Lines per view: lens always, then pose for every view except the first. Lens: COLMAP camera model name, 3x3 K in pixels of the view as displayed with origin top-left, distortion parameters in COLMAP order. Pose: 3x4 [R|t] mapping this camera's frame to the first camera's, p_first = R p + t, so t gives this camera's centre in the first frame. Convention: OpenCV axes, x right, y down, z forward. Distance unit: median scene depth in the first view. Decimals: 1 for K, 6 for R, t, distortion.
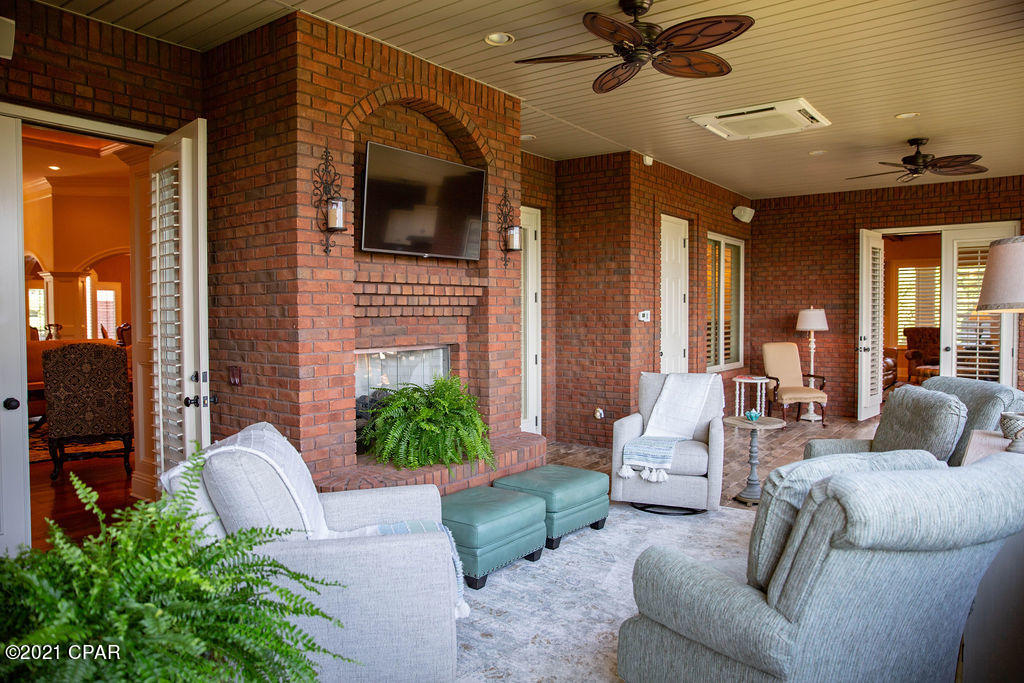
lens RADIAL K [[698.2, 0, 515.9], [0, 698.2, 338.9], [0, 0, 1]] dist [-0.037893, 0.005795]
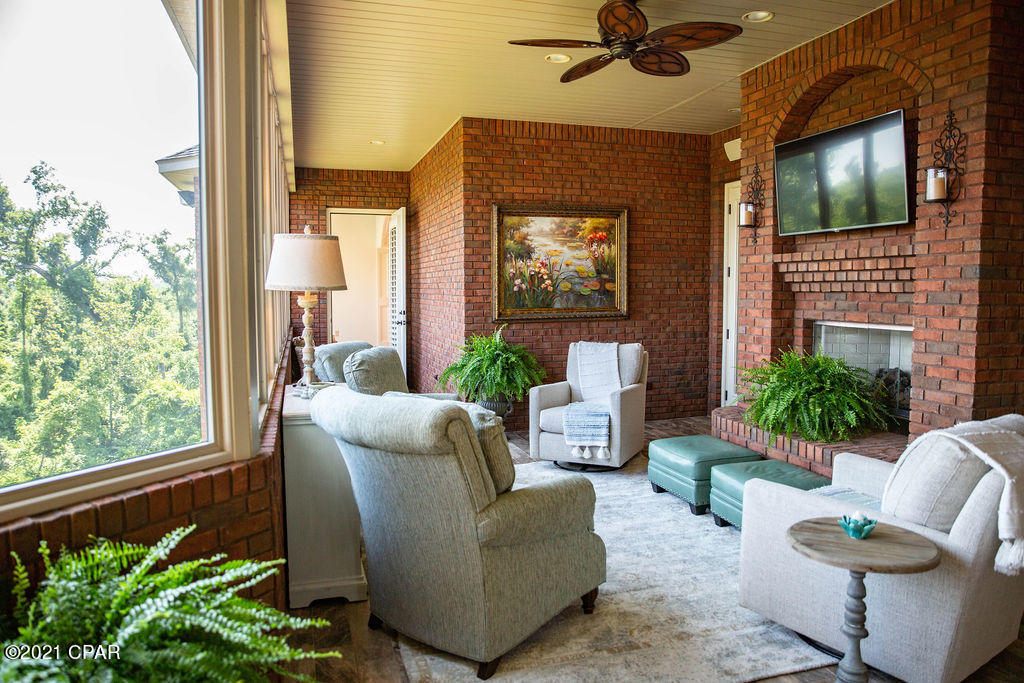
lens RADIAL K [[698.2, 0, 512.7], [0, 698.2, 340.4], [0, 0, 1]] dist [-0.037893, 0.005795]
pose [[-0.591493, 0.063595, -0.803799, 0.930035], [-0.029947, 0.994464, 0.100717, -0.049583], [0.805754, 0.083645, -0.586314, 1.216626]]
